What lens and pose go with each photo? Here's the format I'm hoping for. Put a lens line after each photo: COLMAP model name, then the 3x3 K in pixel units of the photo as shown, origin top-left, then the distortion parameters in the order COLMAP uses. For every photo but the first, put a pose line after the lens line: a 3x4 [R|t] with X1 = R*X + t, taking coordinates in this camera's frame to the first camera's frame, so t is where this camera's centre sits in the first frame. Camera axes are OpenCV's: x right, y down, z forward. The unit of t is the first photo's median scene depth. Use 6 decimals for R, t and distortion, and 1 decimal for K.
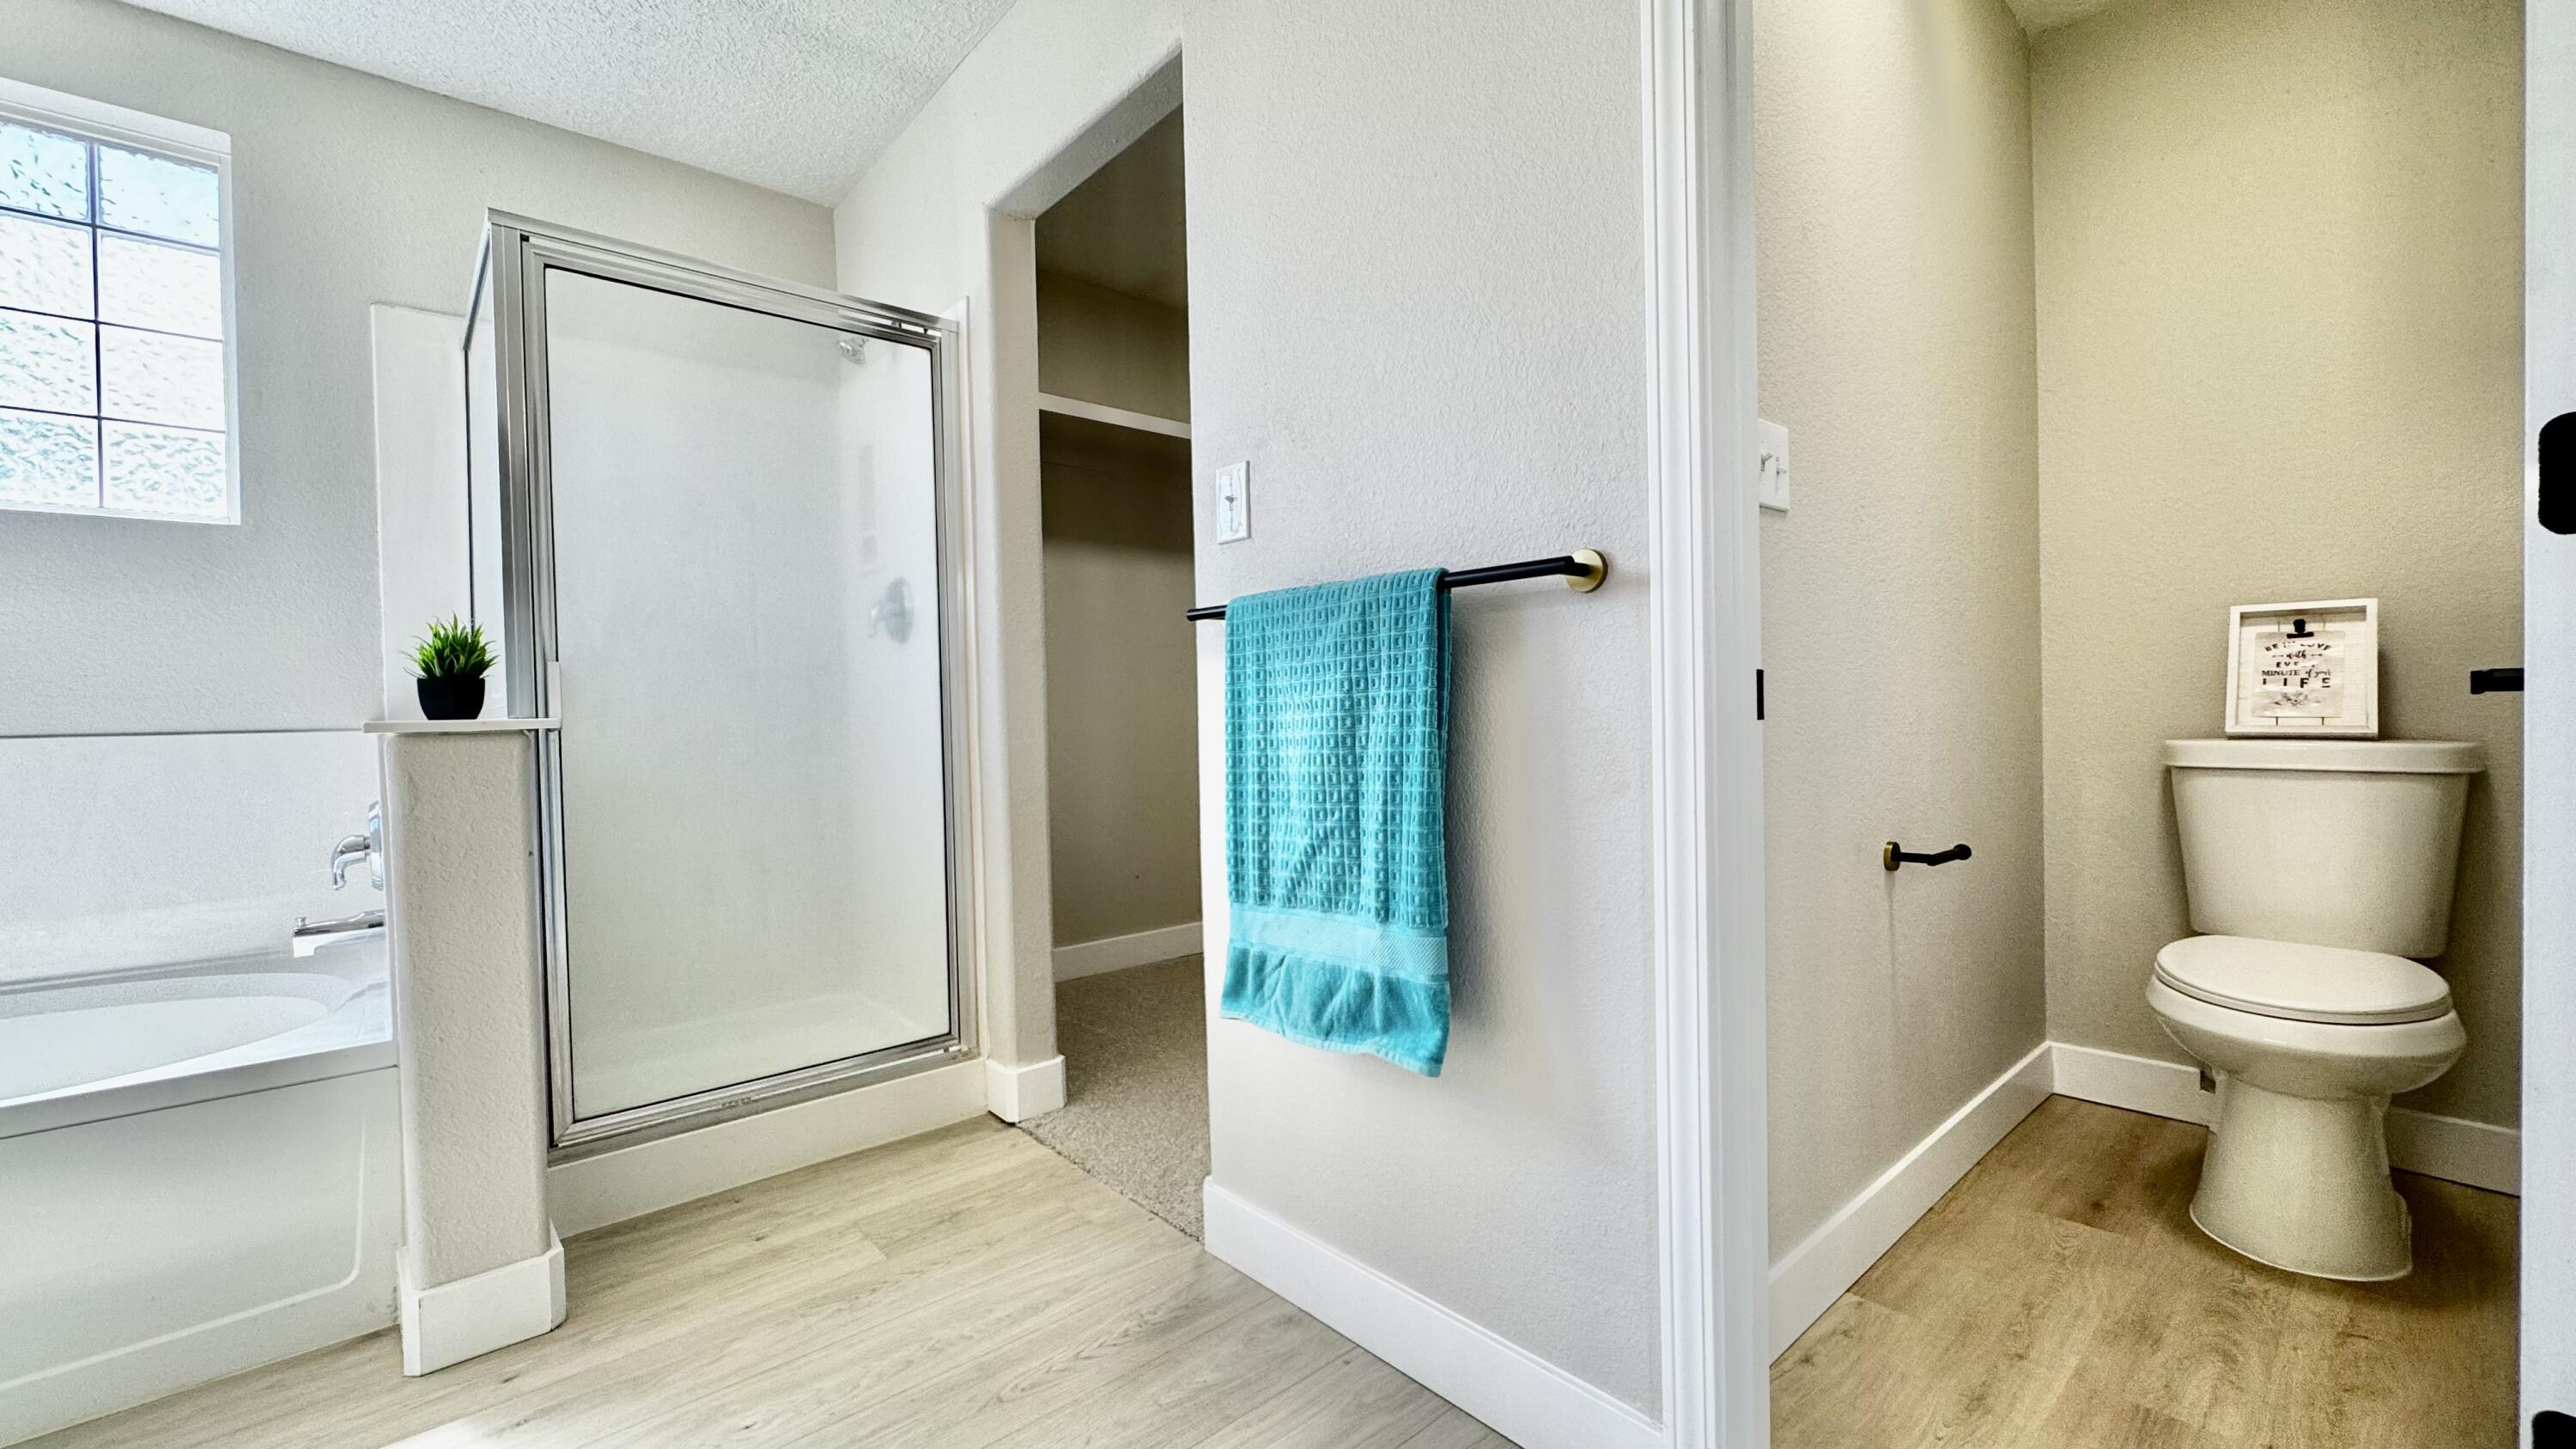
lens RADIAL K [[1024.6, 0, 1287.2], [0, 1024.6, 710.2], [0, 0, 1]] dist [-0.000989, -0.000778]
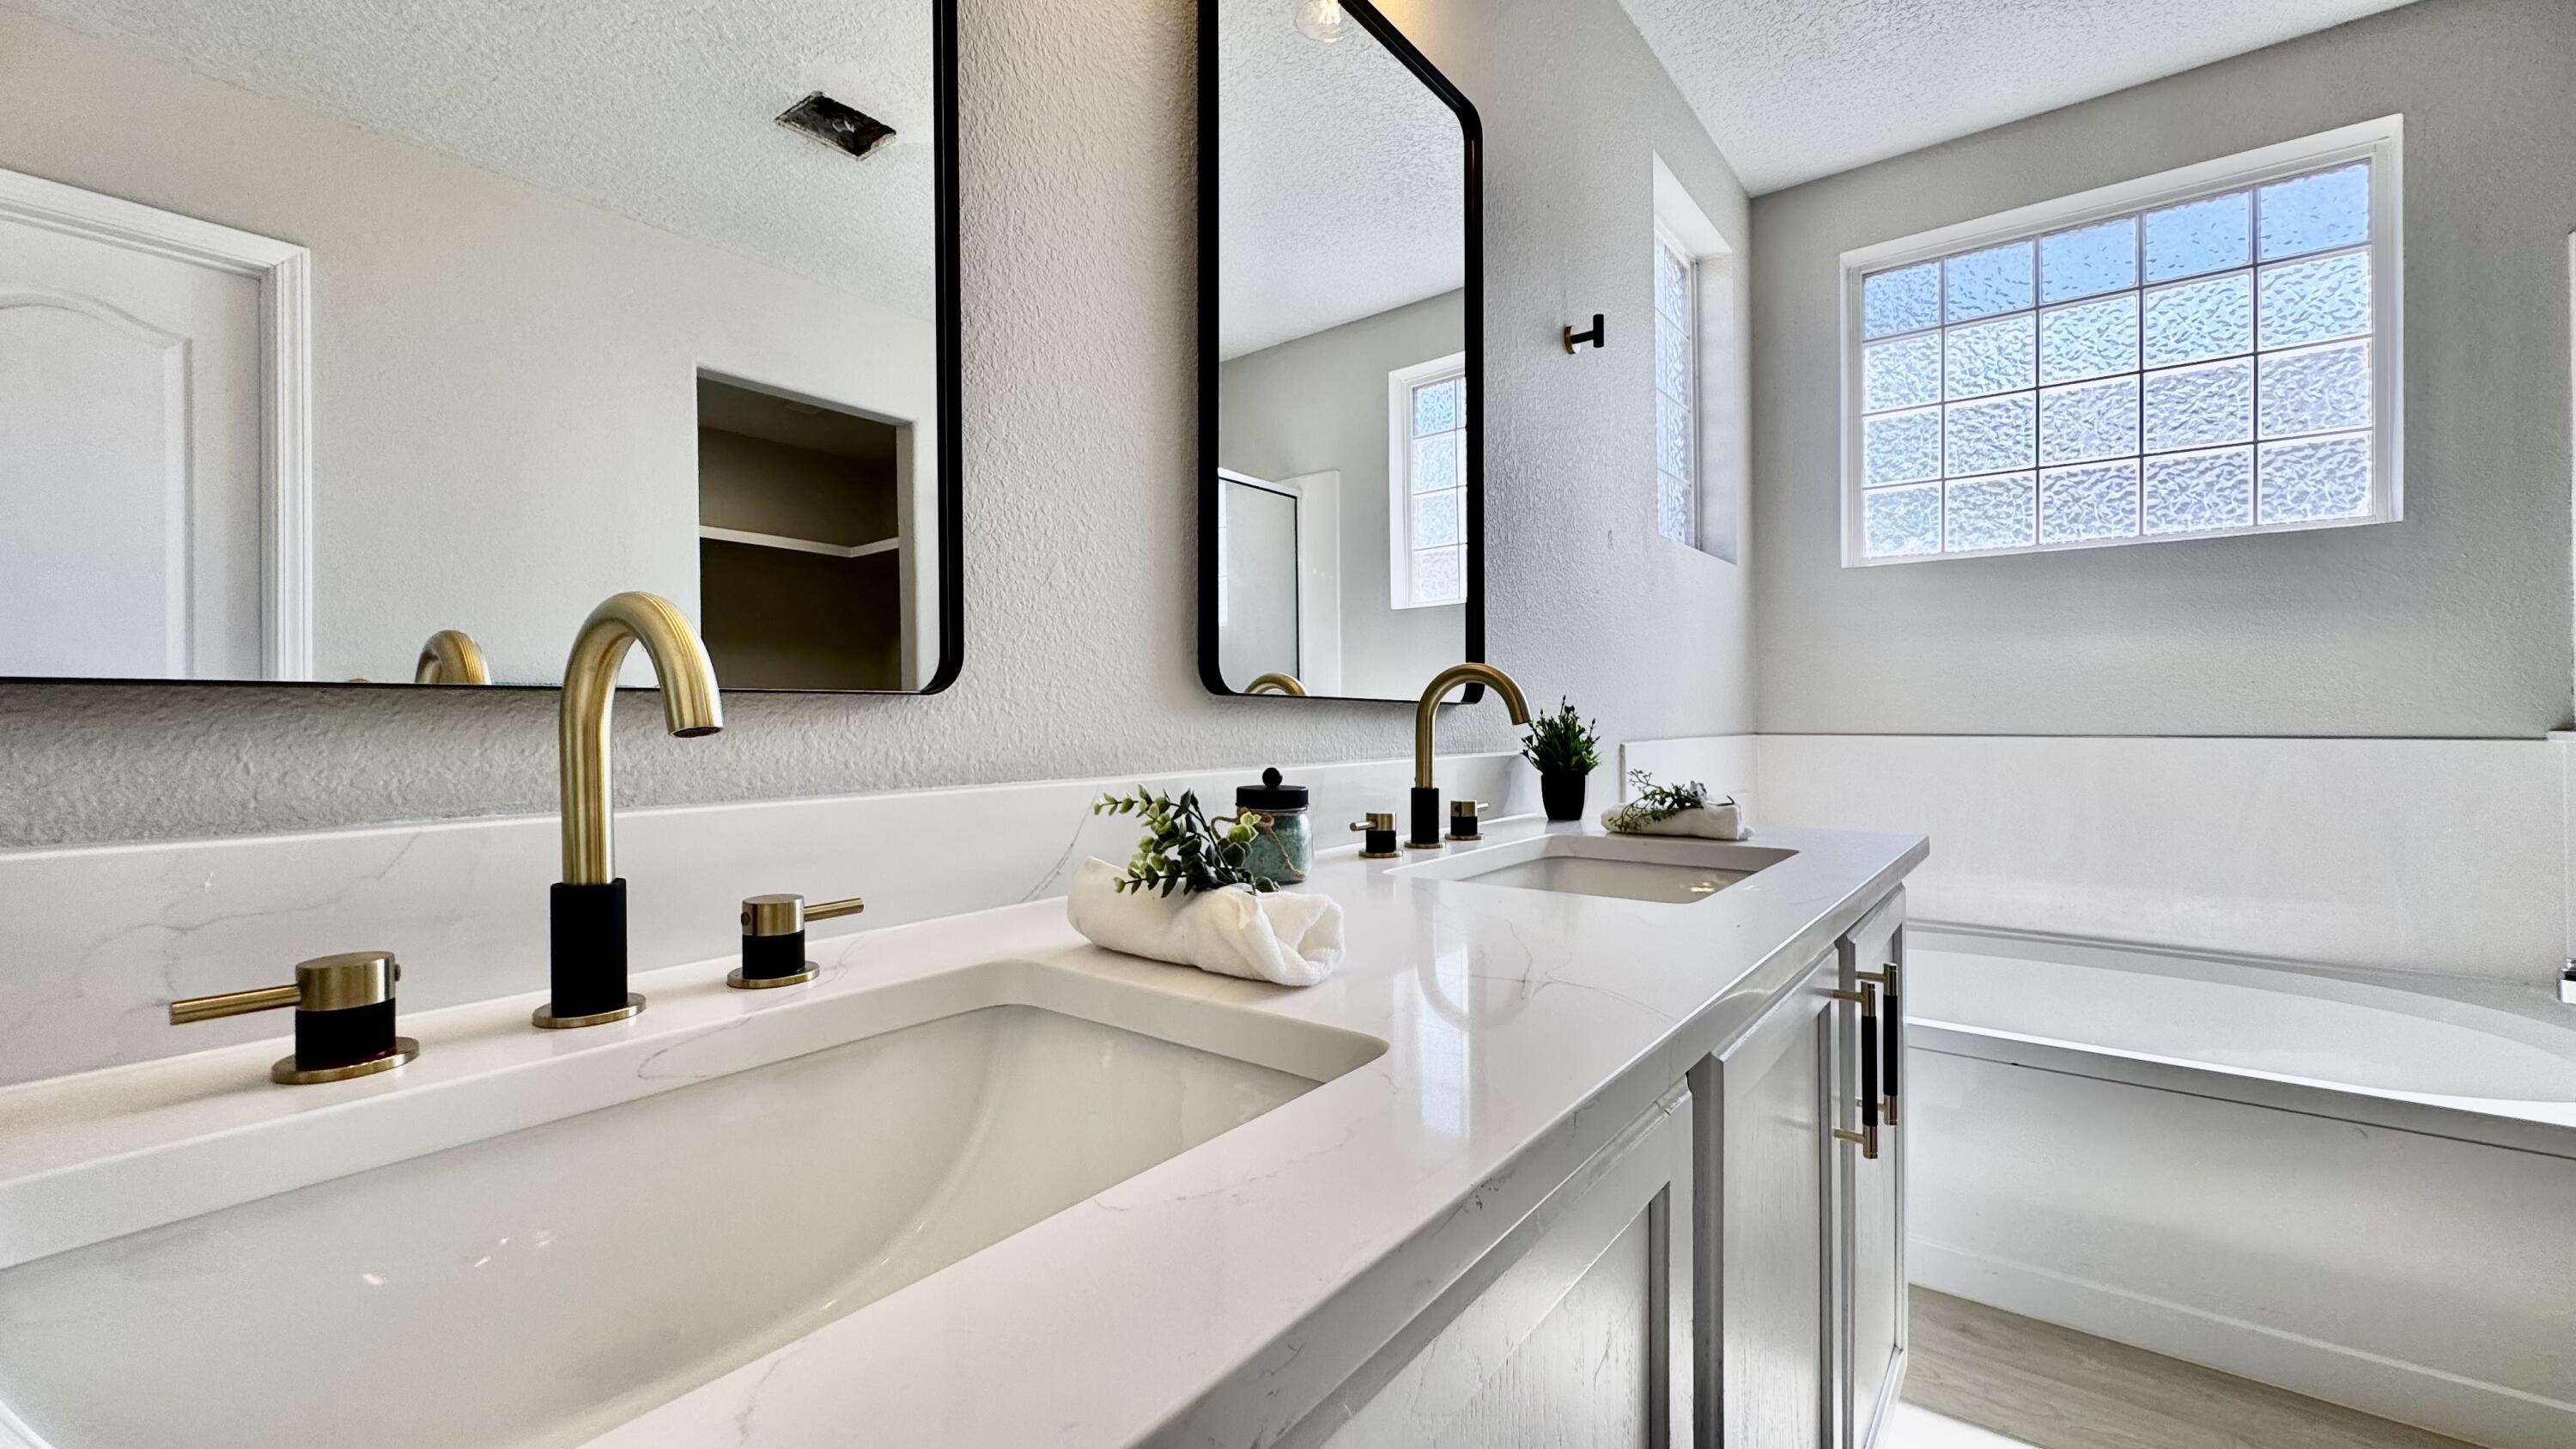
lens RADIAL K [[1024.6, 0, 1294.6], [0, 1024.6, 722.7], [0, 0, 1]] dist [-0.000989, -0.000778]
pose [[0.198024, 0.019659, -0.980000, -0.326501], [-0.006963, 0.999802, 0.018650, -0.004287], [0.980172, 0.003130, 0.198122, -0.224099]]
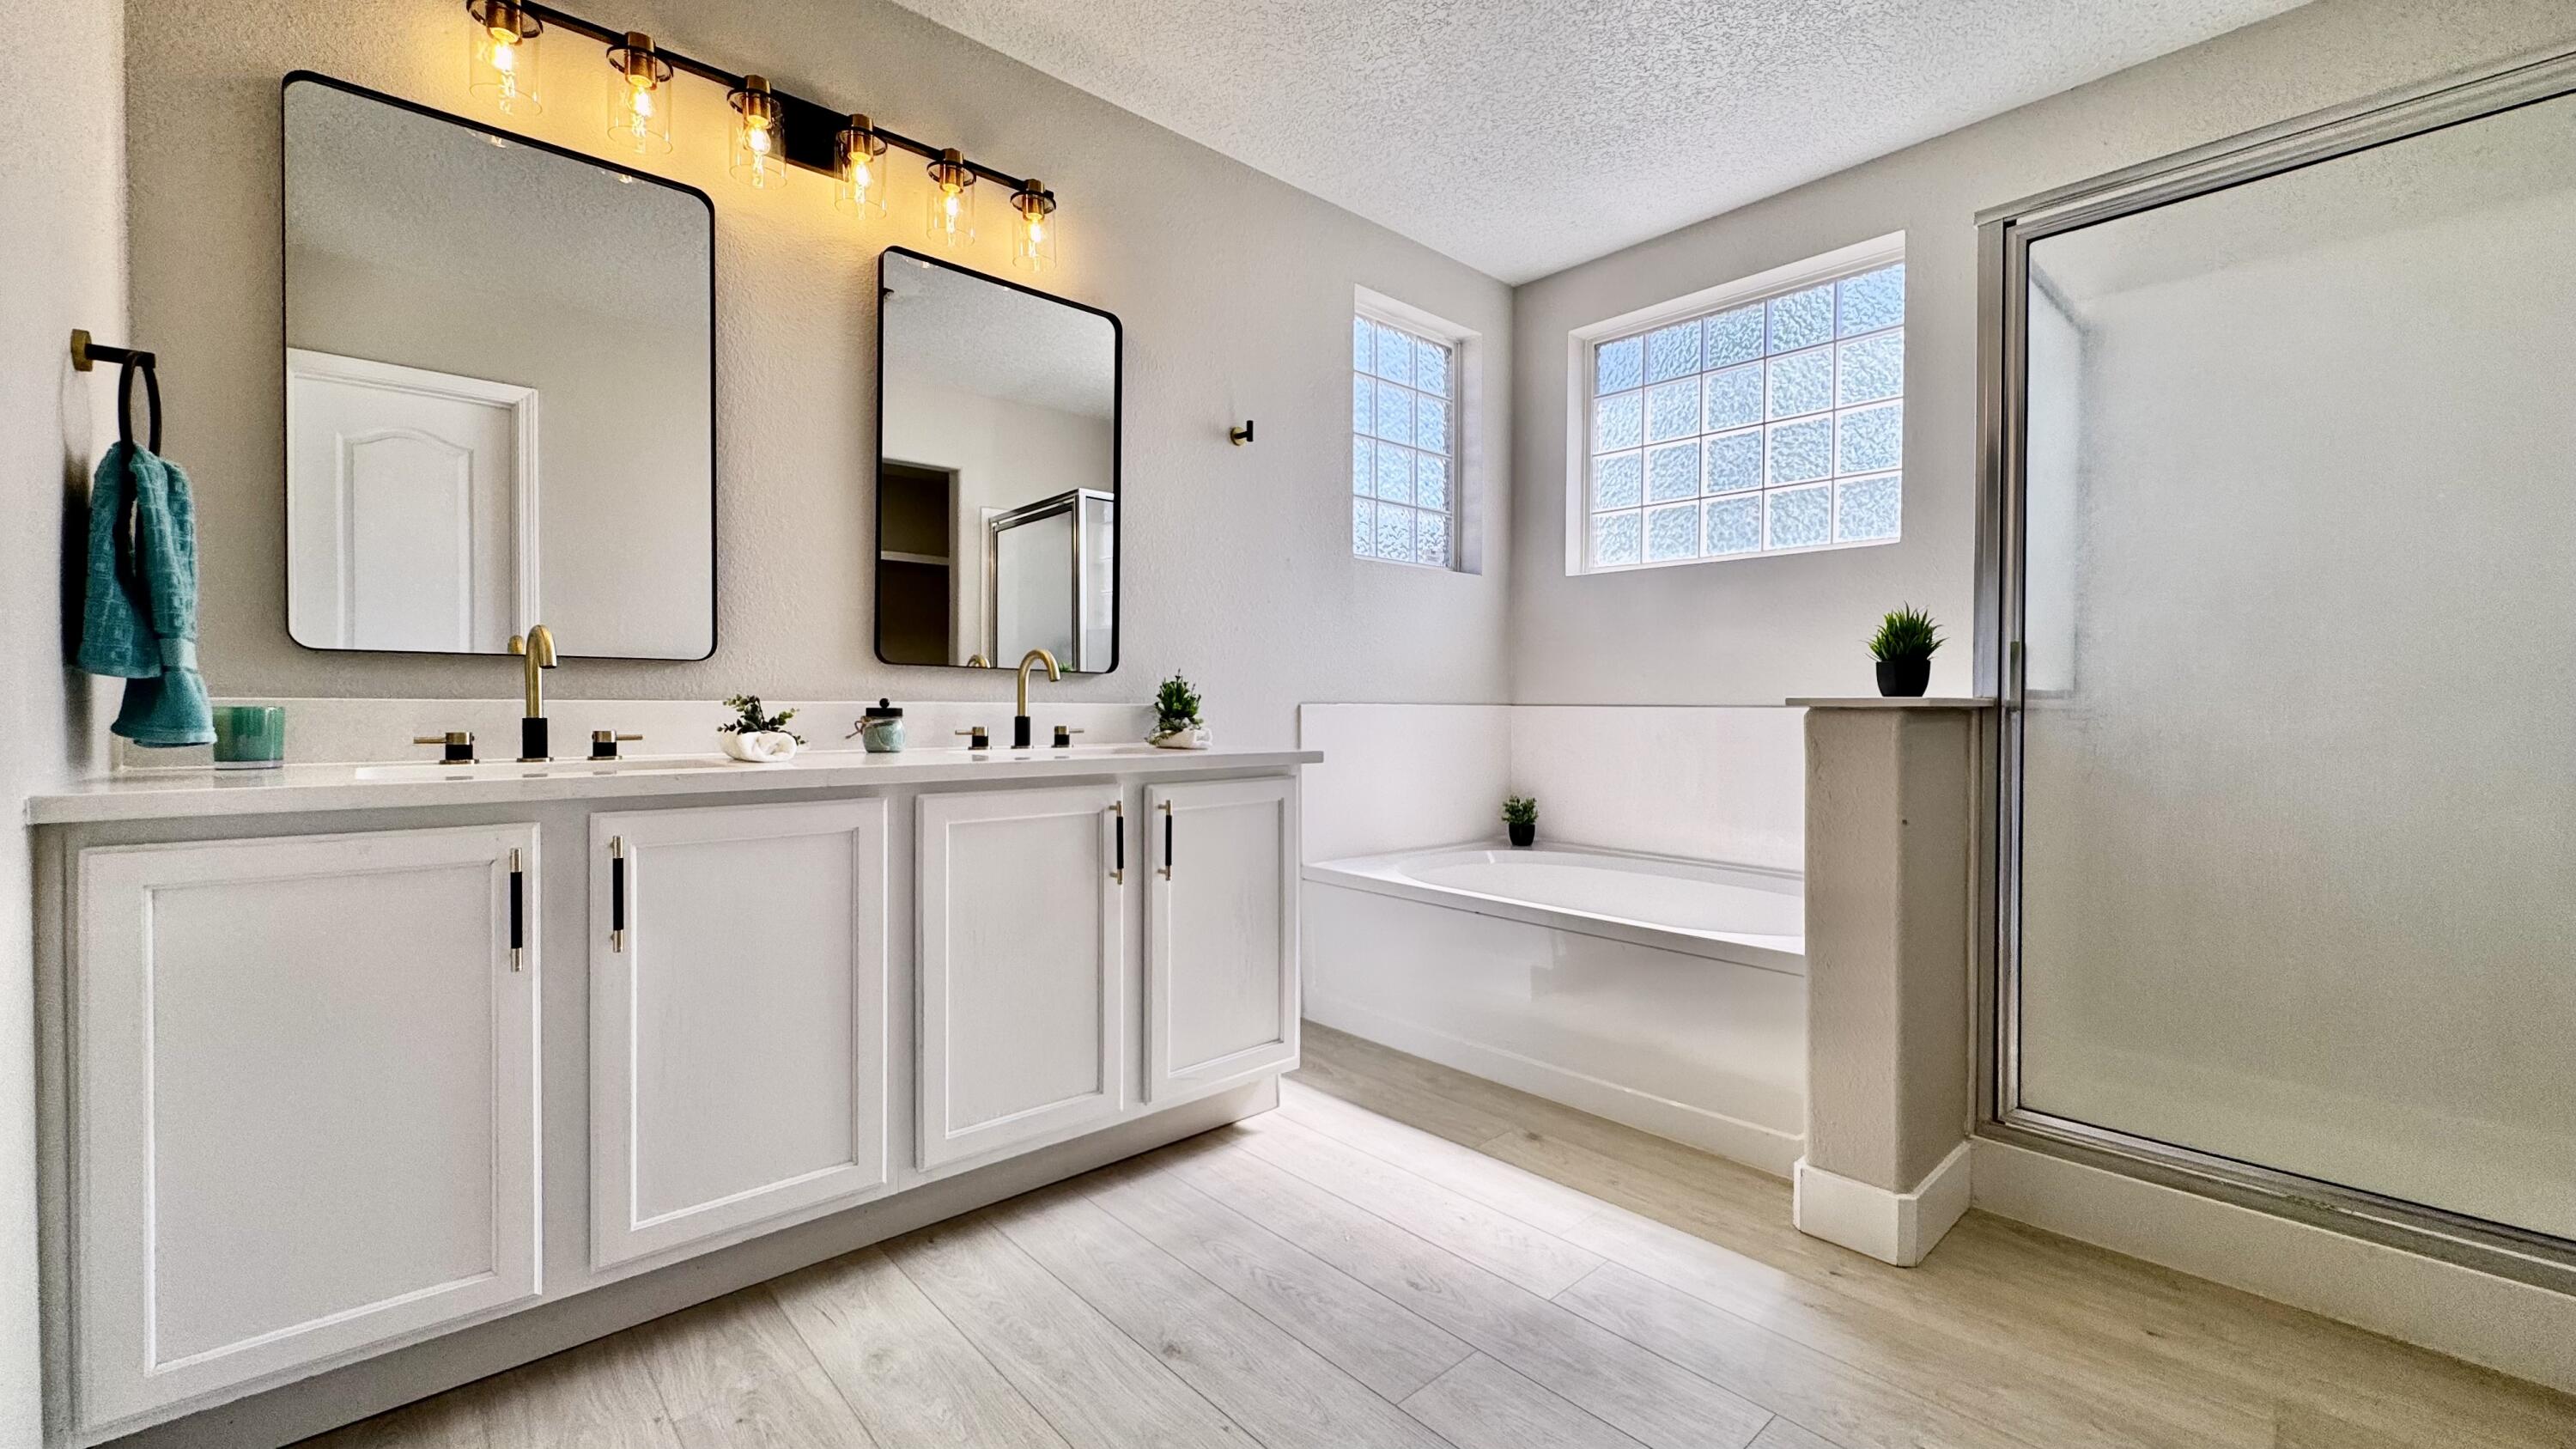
lens RADIAL K [[1024.6, 0, 1299.5], [0, 1024.6, 719.6], [0, 0, 1]] dist [-0.000989, -0.000778]
pose [[0.030313, 0.034241, -0.998954, 0.248456], [-0.016706, 0.999291, 0.033746, 0.006564], [0.999401, 0.015666, 0.030863, 0.262677]]
